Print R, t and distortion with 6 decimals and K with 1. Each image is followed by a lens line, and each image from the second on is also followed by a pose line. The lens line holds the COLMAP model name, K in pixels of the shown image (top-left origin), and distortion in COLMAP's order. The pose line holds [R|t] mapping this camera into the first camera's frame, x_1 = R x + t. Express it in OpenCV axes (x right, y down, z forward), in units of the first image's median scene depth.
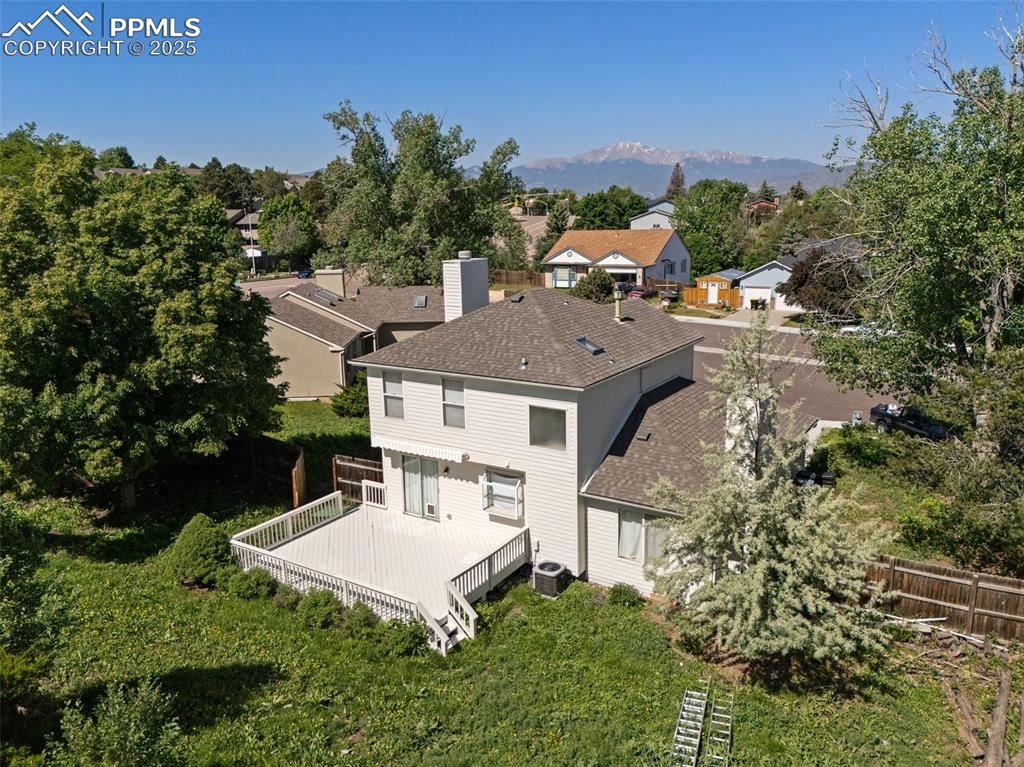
lens RADIAL K [[750.4, 0, 510.0], [0, 750.4, 385.4], [0, 0, 1]] dist [0.082523, -0.094487]
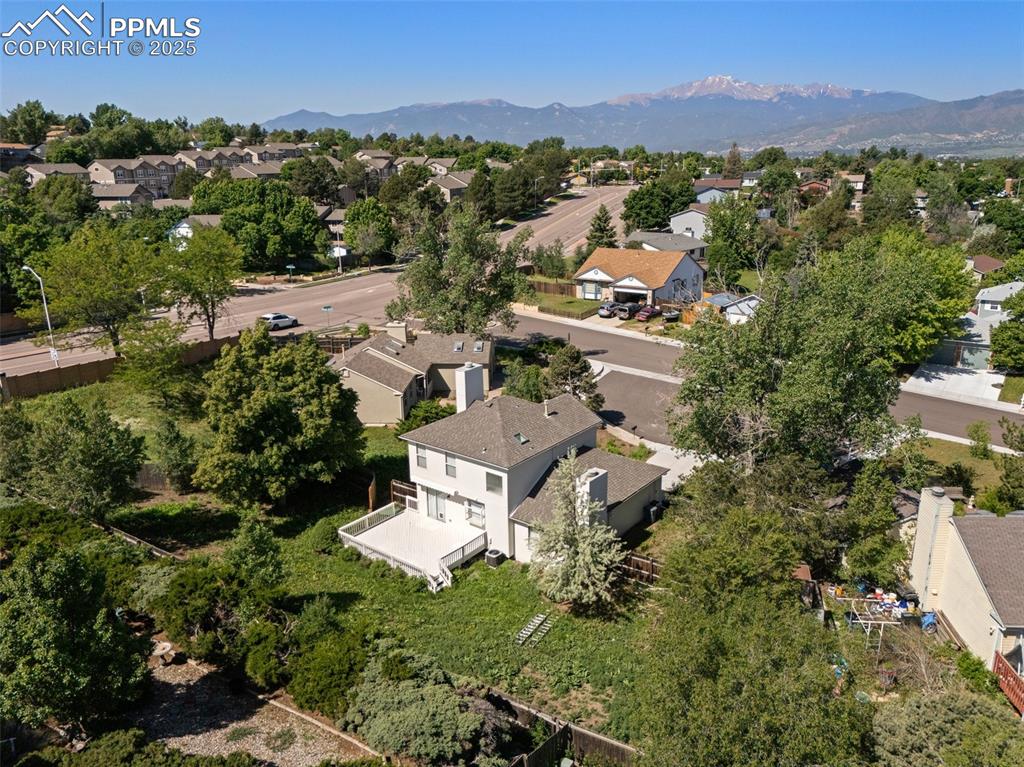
lens RADIAL K [[750.4, 0, 510.0], [0, 750.4, 385.4], [0, 0, 1]] dist [0.082523, -0.094487]
pose [[0.994844, 0.030443, -0.096738, 0.249845], [-0.023091, 0.996823, 0.076226, -0.321411], [0.098751, -0.073599, 0.992387, -0.855955]]
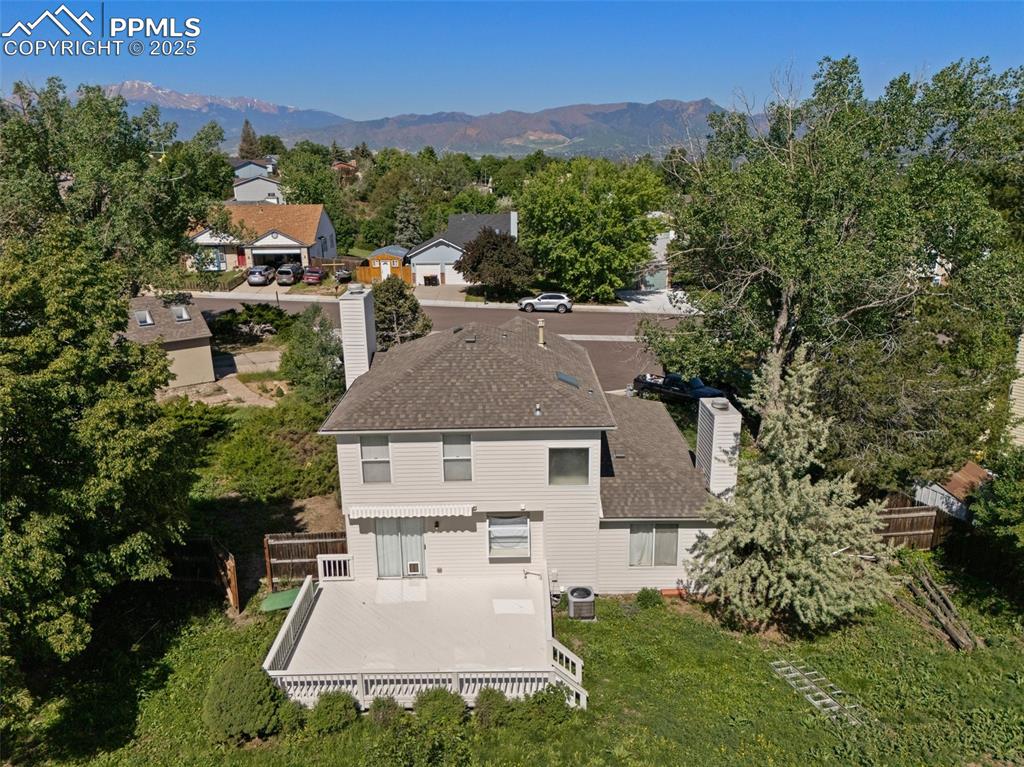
lens RADIAL K [[750.4, 0, 510.0], [0, 750.4, 385.4], [0, 0, 1]] dist [0.082523, -0.094487]
pose [[0.837463, -0.148489, 0.525934, -0.505477], [0.116569, 0.988767, 0.093545, -0.149011], [-0.533917, -0.017033, 0.845365, 0.138035]]
